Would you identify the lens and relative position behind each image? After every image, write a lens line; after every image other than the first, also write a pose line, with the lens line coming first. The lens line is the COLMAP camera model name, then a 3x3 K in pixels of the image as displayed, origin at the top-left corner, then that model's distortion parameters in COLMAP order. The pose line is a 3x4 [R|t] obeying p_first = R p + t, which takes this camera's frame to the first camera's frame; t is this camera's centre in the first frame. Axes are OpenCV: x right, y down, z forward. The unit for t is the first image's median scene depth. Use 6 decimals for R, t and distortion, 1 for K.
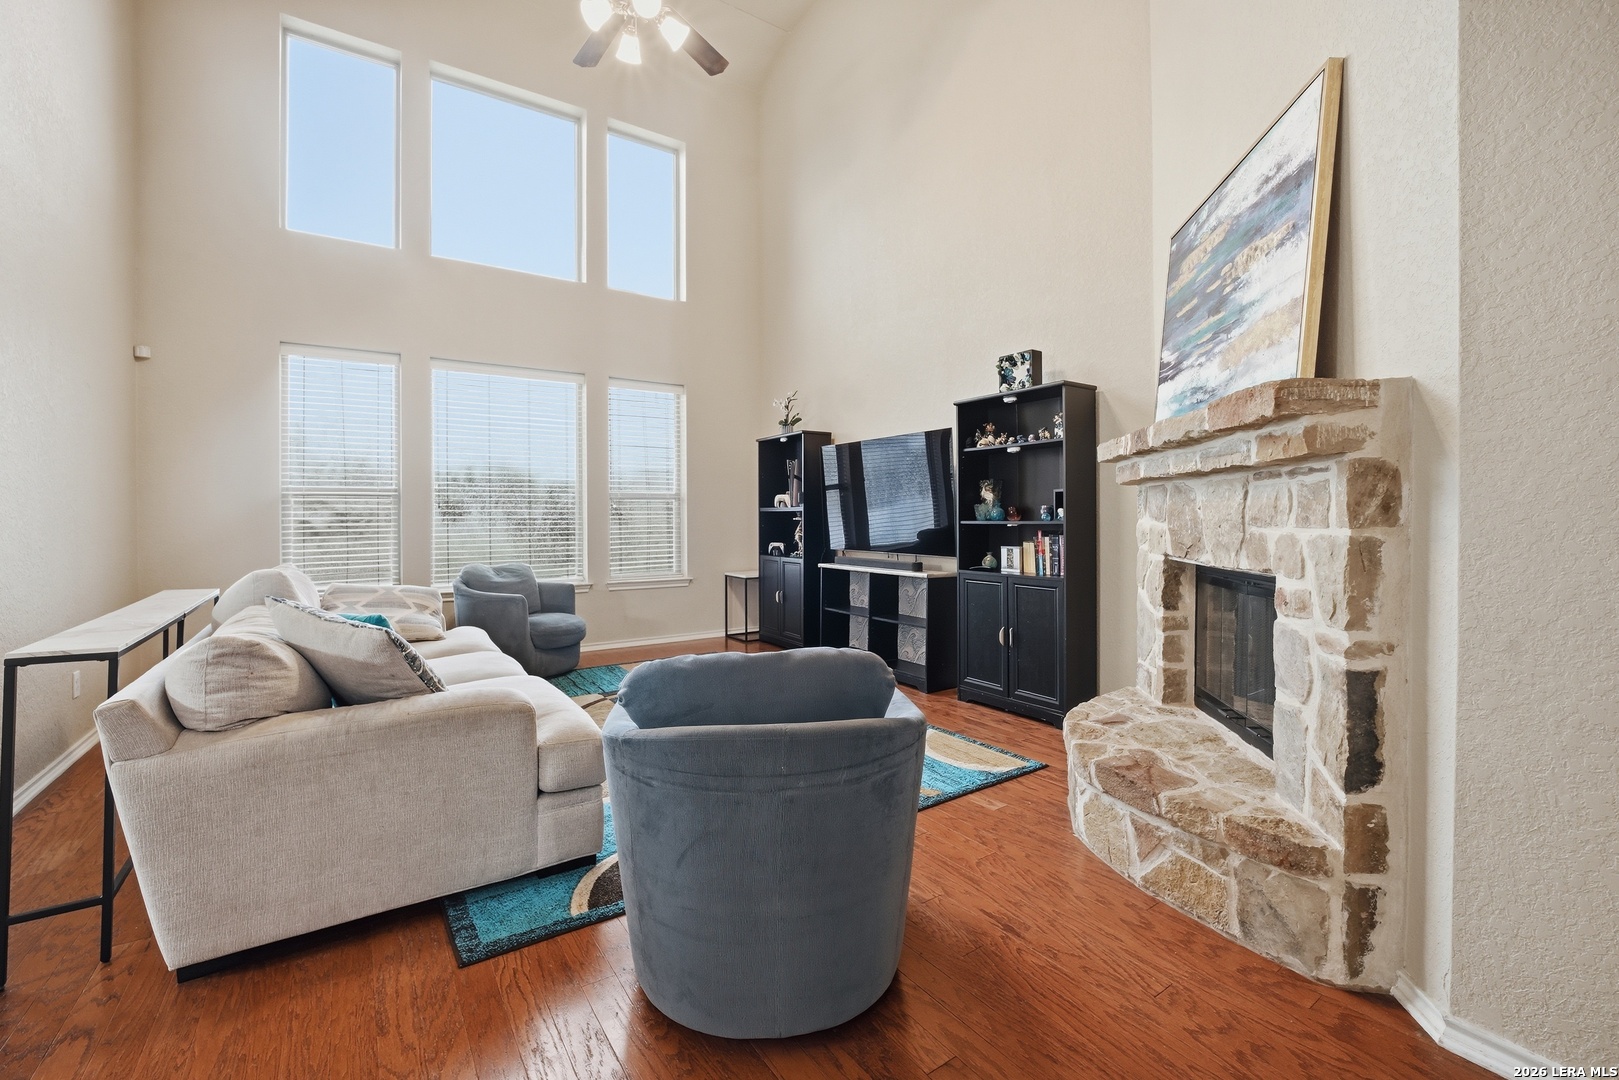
lens RADIAL K [[675.7, 0, 799.1], [0, 675.7, 524.8], [0, 0, 1]] dist [-0.023251, 0.004174]
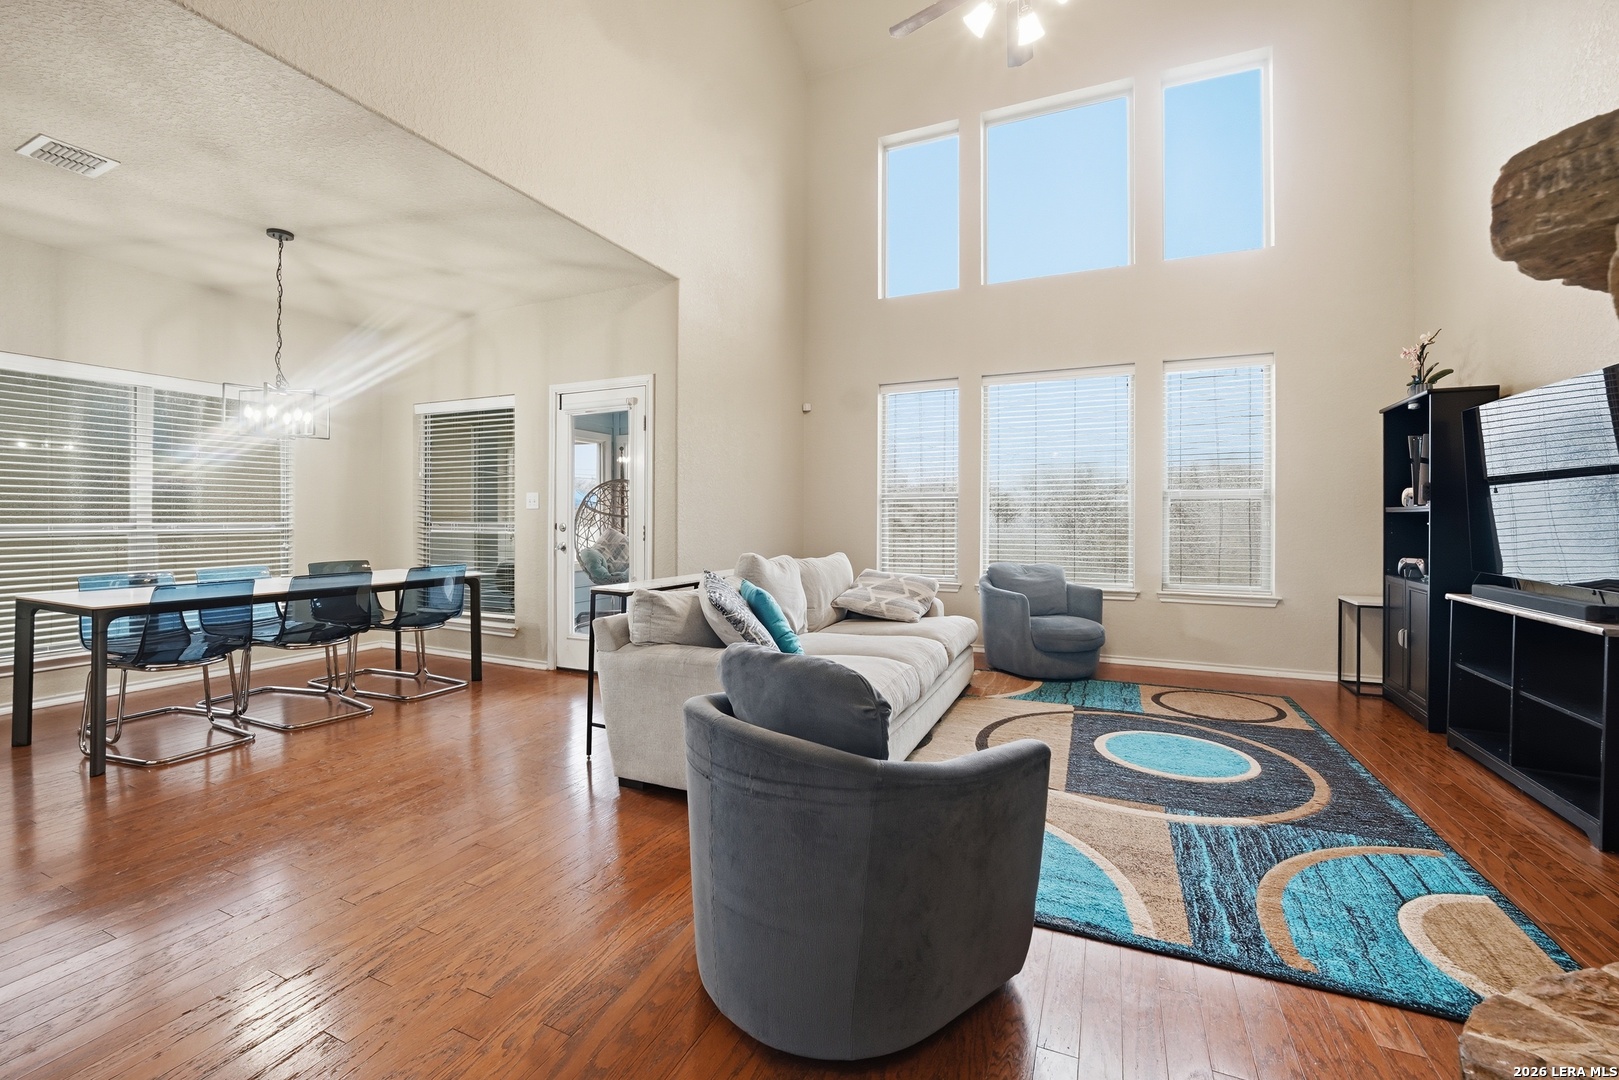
lens RADIAL K [[675.7, 0, 794.5], [0, 675.7, 520.3], [0, 0, 1]] dist [-0.023251, 0.004174]
pose [[0.520186, 0.007744, -0.854018, 0.318640], [-0.014729, 0.999892, 0.000094, -0.004049], [0.853926, 0.012530, 0.520244, 0.185146]]
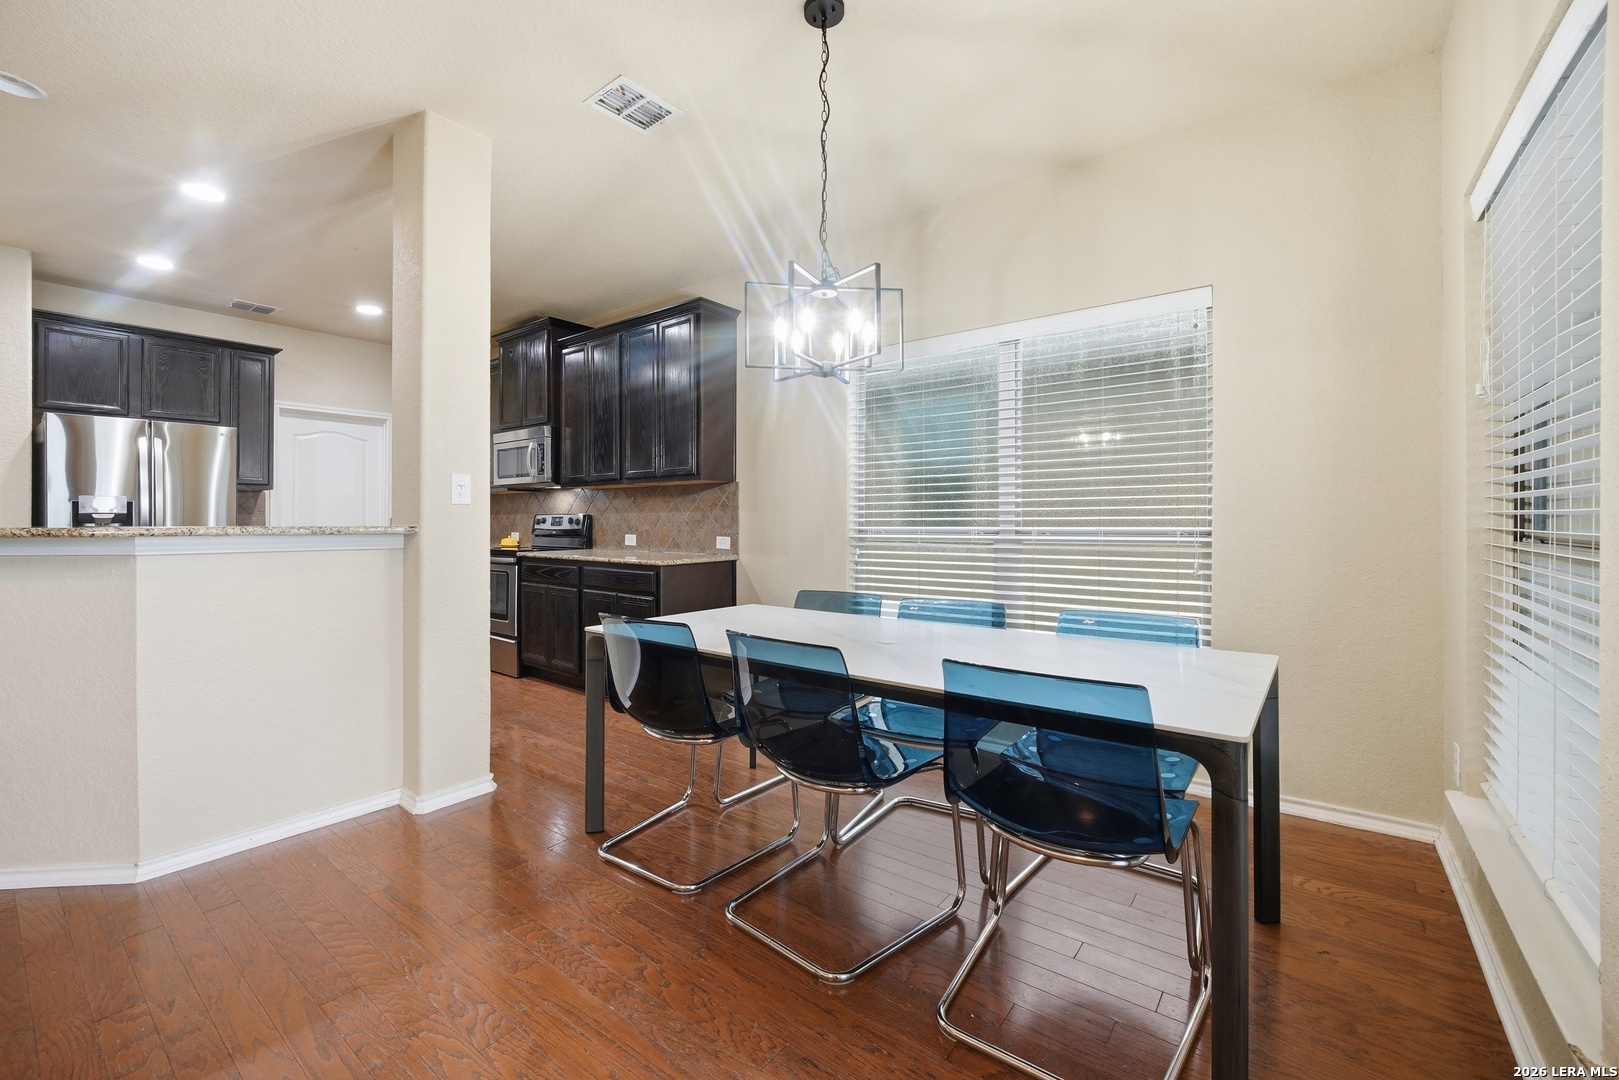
lens RADIAL K [[675.7, 0, 800.0], [0, 675.7, 524.4], [0, 0, 1]] dist [-0.023251, 0.004174]
pose [[-0.952199, 0.010969, -0.305283, -0.677020], [0.005329, 0.999800, 0.019301, -0.003284], [0.305433, 0.016752, -0.952066, 0.535507]]
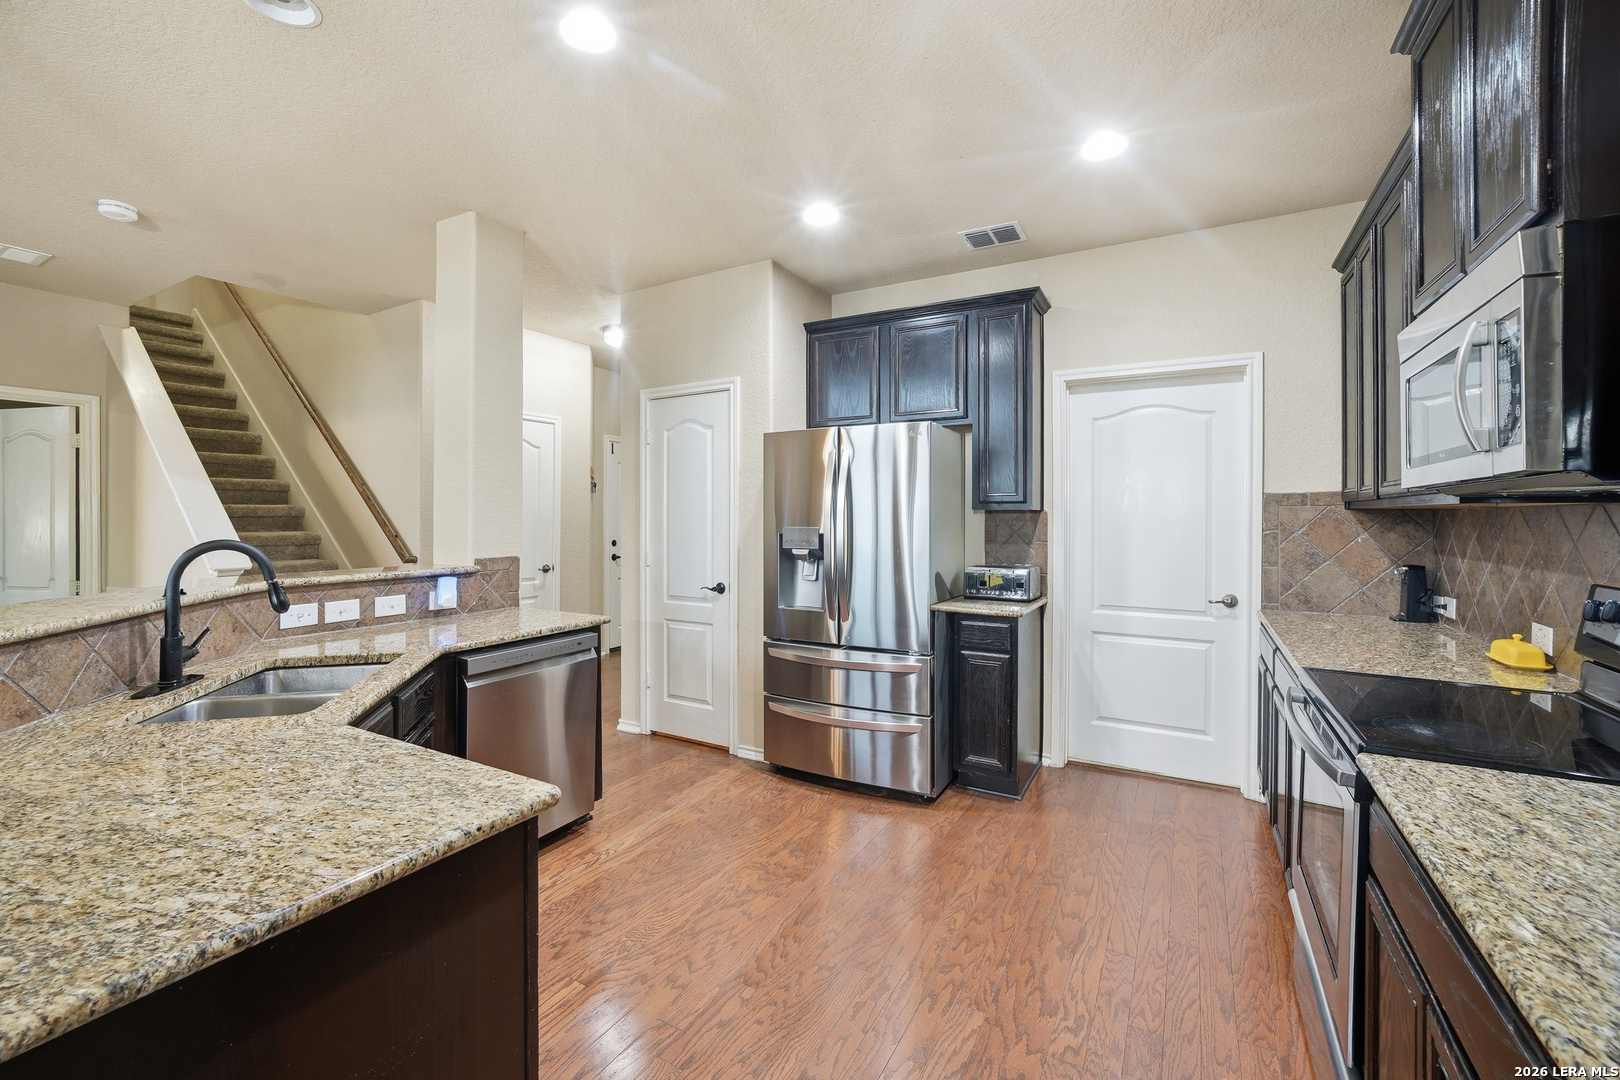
lens RADIAL K [[676.1, 0, 799.6], [0, 676.1, 513.3], [0, 0, 1]] dist [-0.023251, 0.004174]
pose [[-0.441596, 0.008809, 0.897171, -0.724269], [0.011880, 0.999922, -0.003970, -0.046018], [-0.897135, 0.008906, -0.441666, -0.373619]]
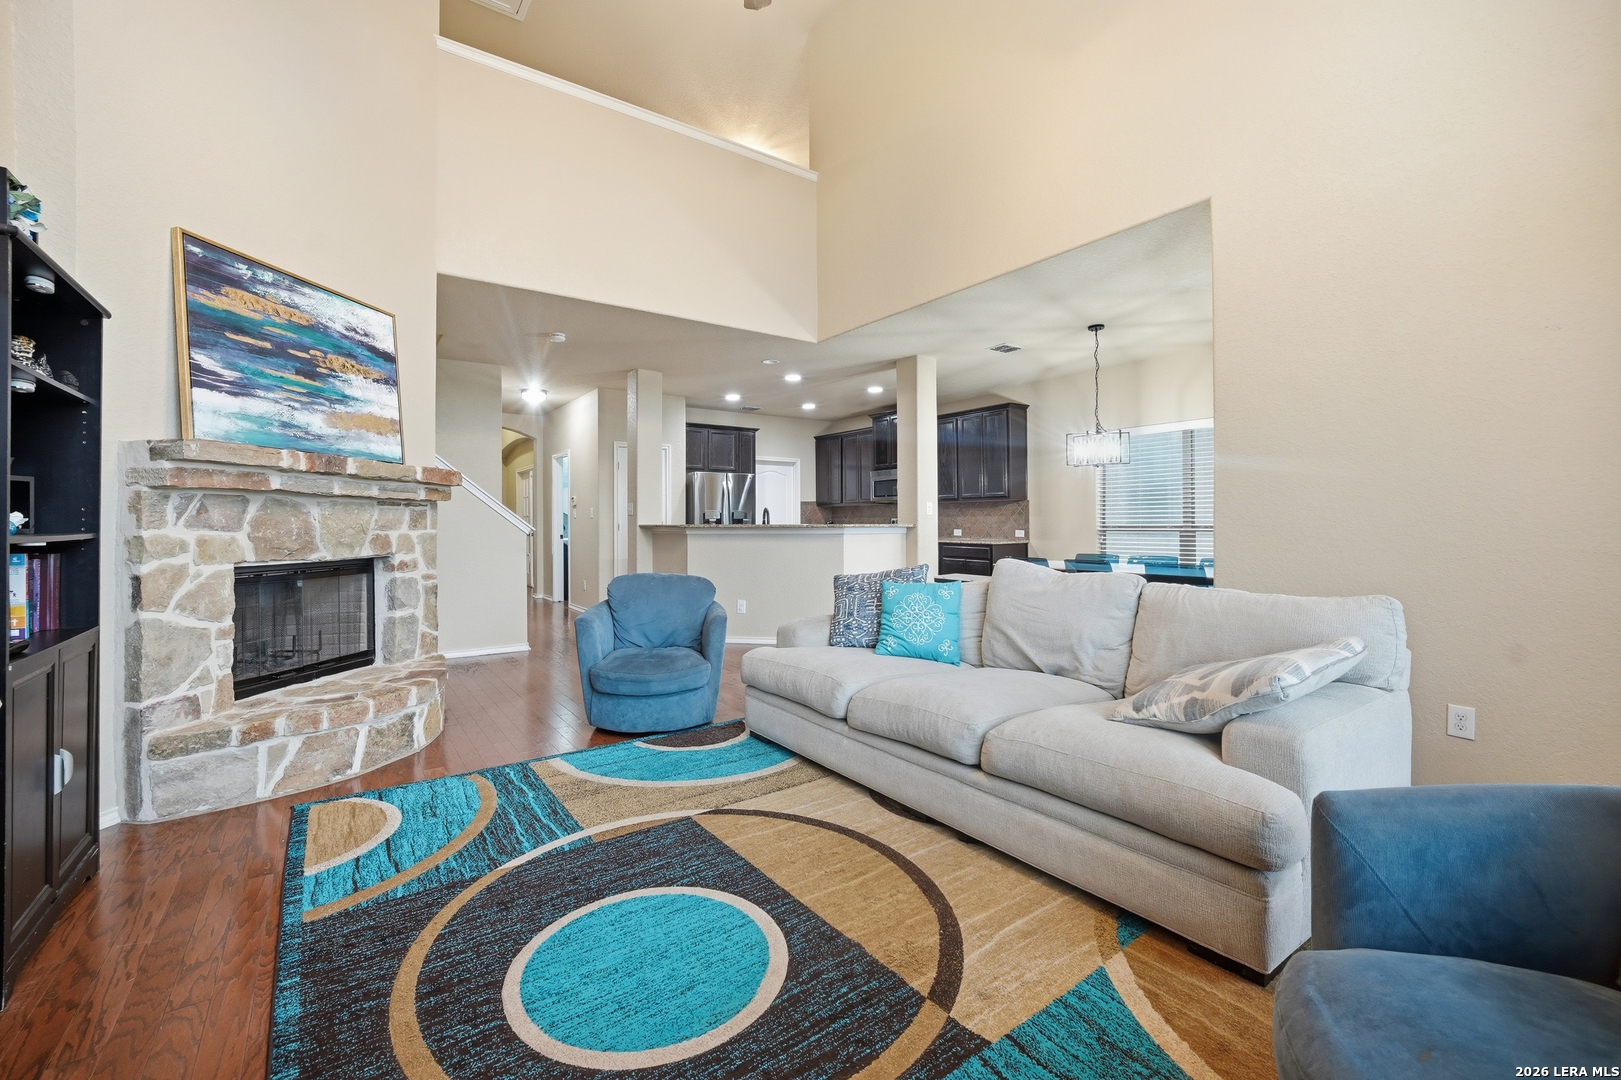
lens RADIAL K [[676.6, 0, 808.7], [0, 676.6, 517.0], [0, 0, 1]] dist [-0.023251, 0.004174]
pose [[-0.999417, 0.009956, -0.032671, -0.211910], [0.009837, 0.999944, 0.003793, -0.015044], [0.032707, 0.003470, -0.999459, 1.411803]]
